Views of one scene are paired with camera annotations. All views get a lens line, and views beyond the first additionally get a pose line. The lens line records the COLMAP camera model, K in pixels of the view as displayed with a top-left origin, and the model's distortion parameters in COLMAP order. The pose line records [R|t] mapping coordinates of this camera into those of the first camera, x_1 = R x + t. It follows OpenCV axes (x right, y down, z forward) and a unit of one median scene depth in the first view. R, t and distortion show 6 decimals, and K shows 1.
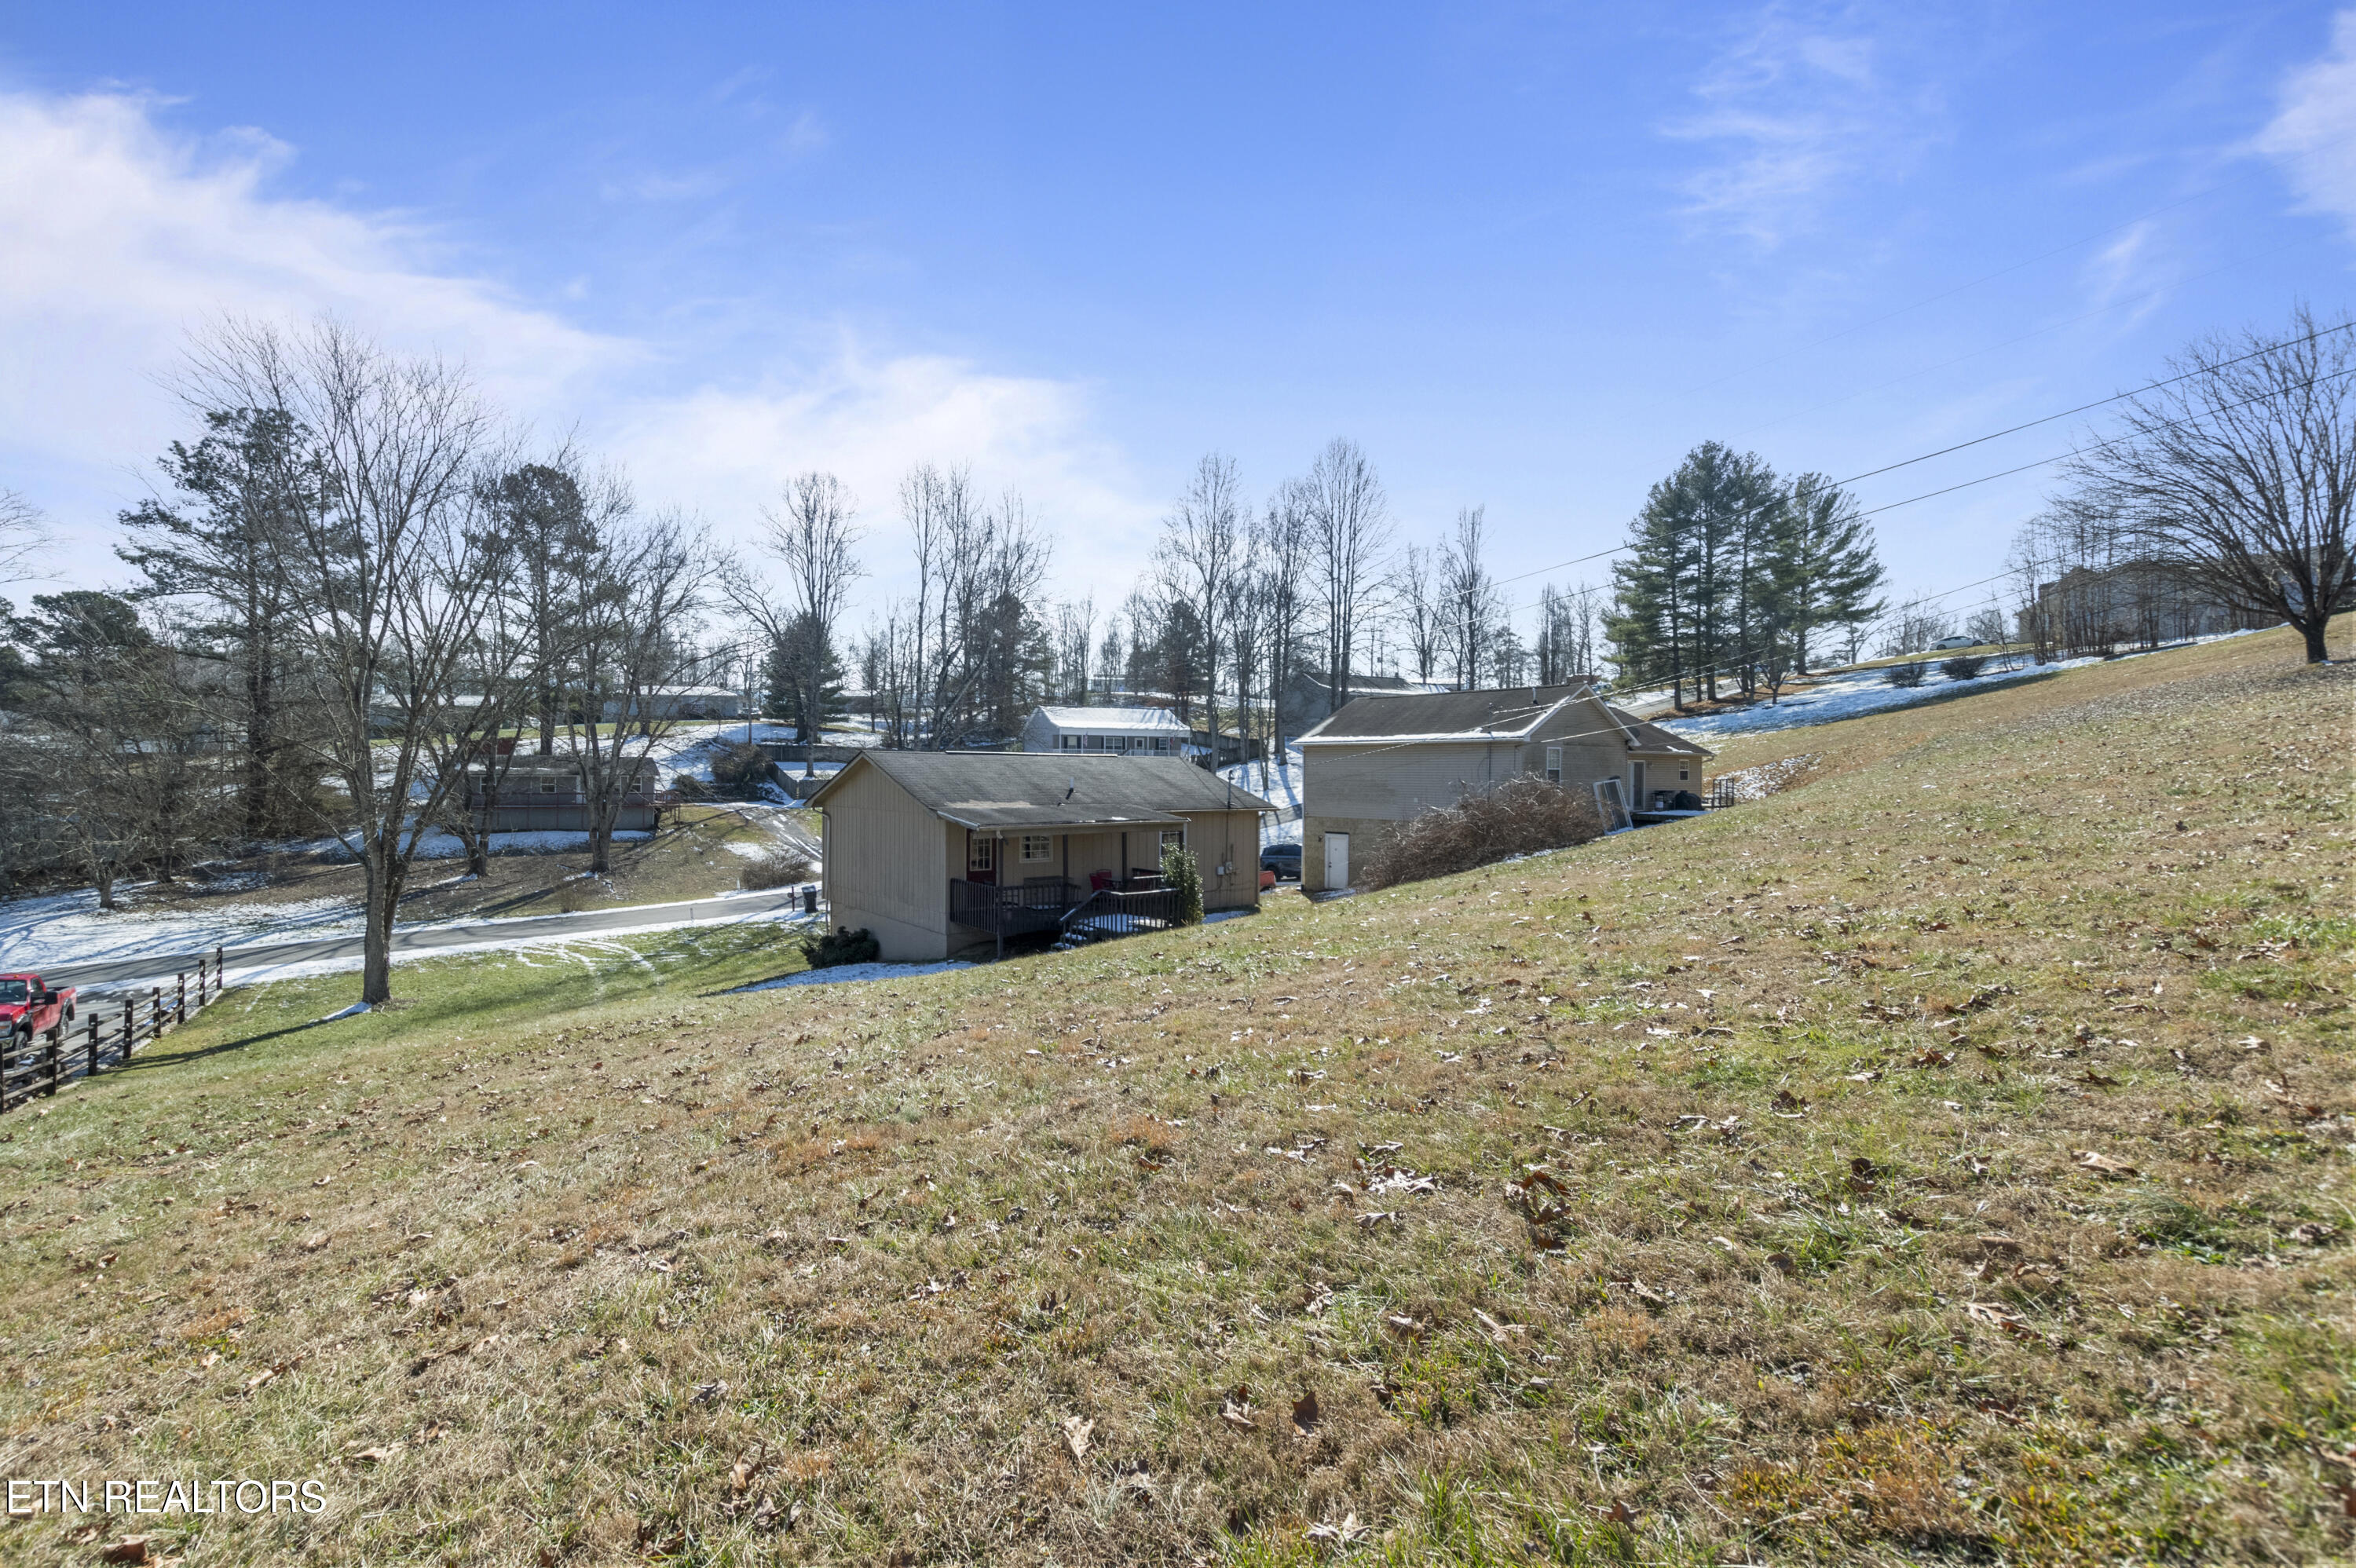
lens RADIAL K [[1034.2, 0, 1178.0], [0, 1034.2, 784.0], [0, 0, 1]] dist [0.002351, 0.000160]
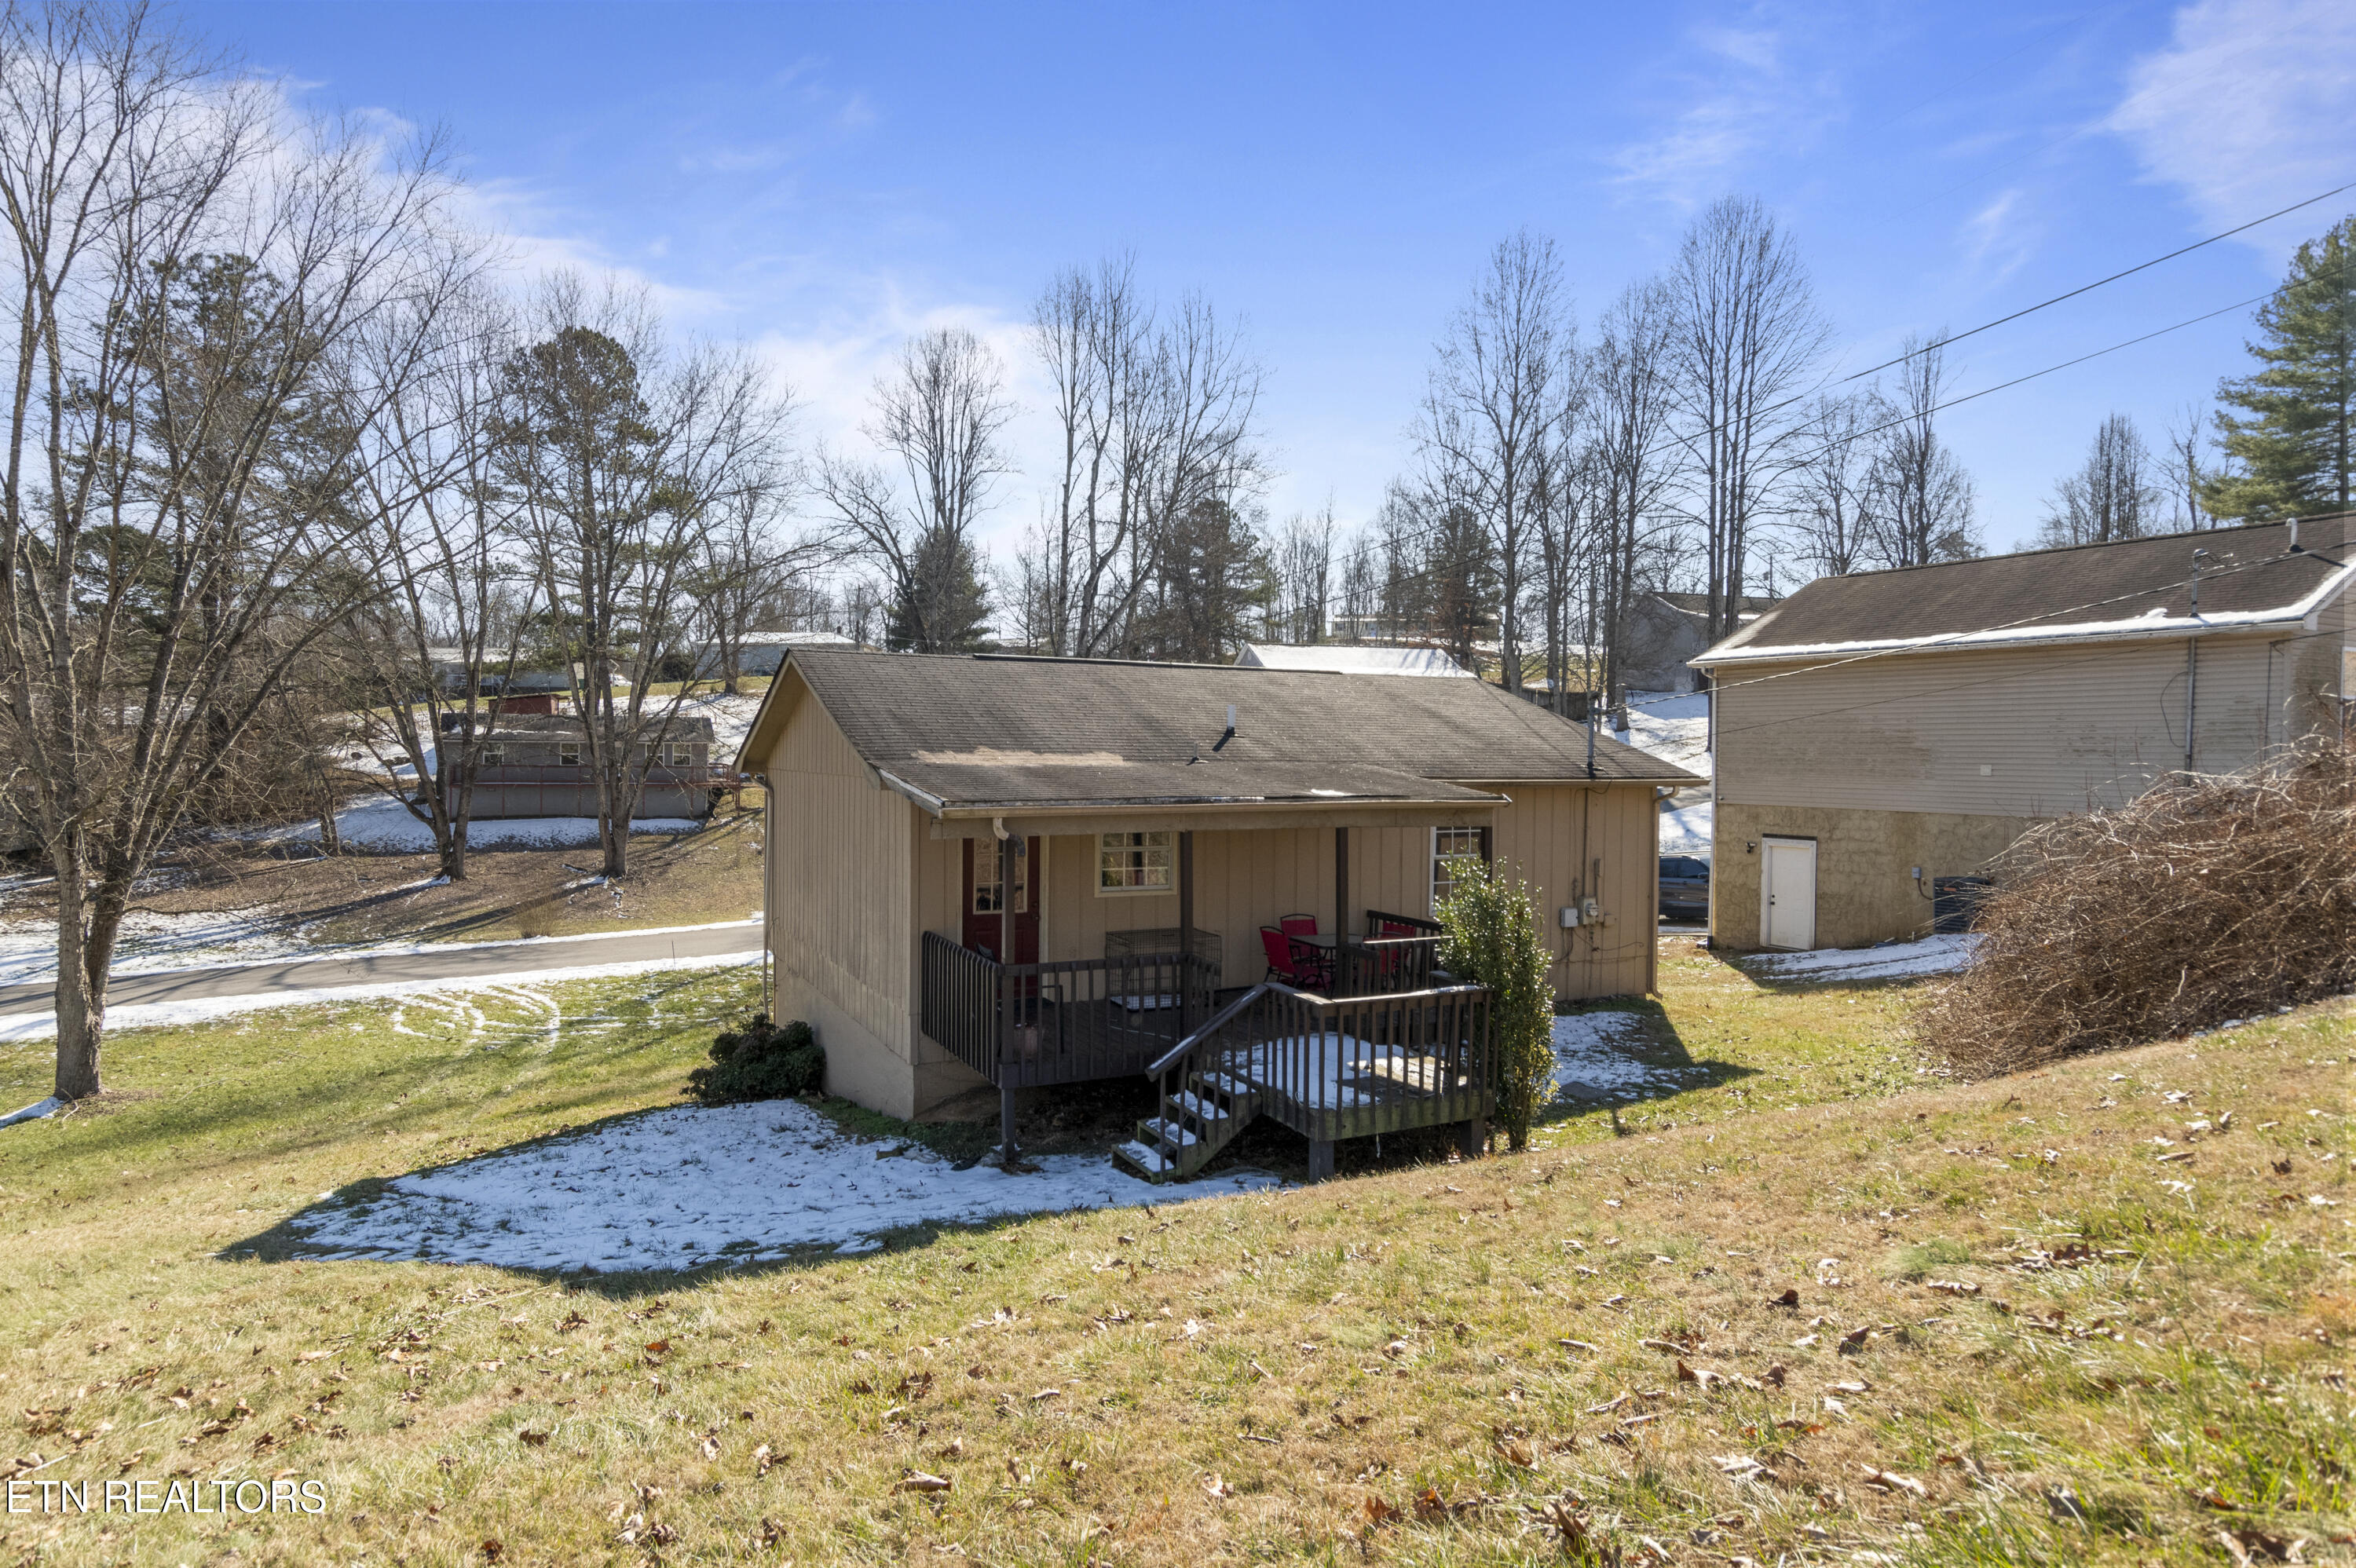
lens RADIAL K [[1284.2, 0, 1145.9], [0, 1284.2, 777.8], [0, 0, 1]] dist [-0.001230, -0.000337]
pose [[0.972957, 0.003896, -0.230952, -0.003937], [-0.002652, 0.999980, 0.005697, 0.008737], [0.230970, -0.004930, 0.972948, 0.174776]]
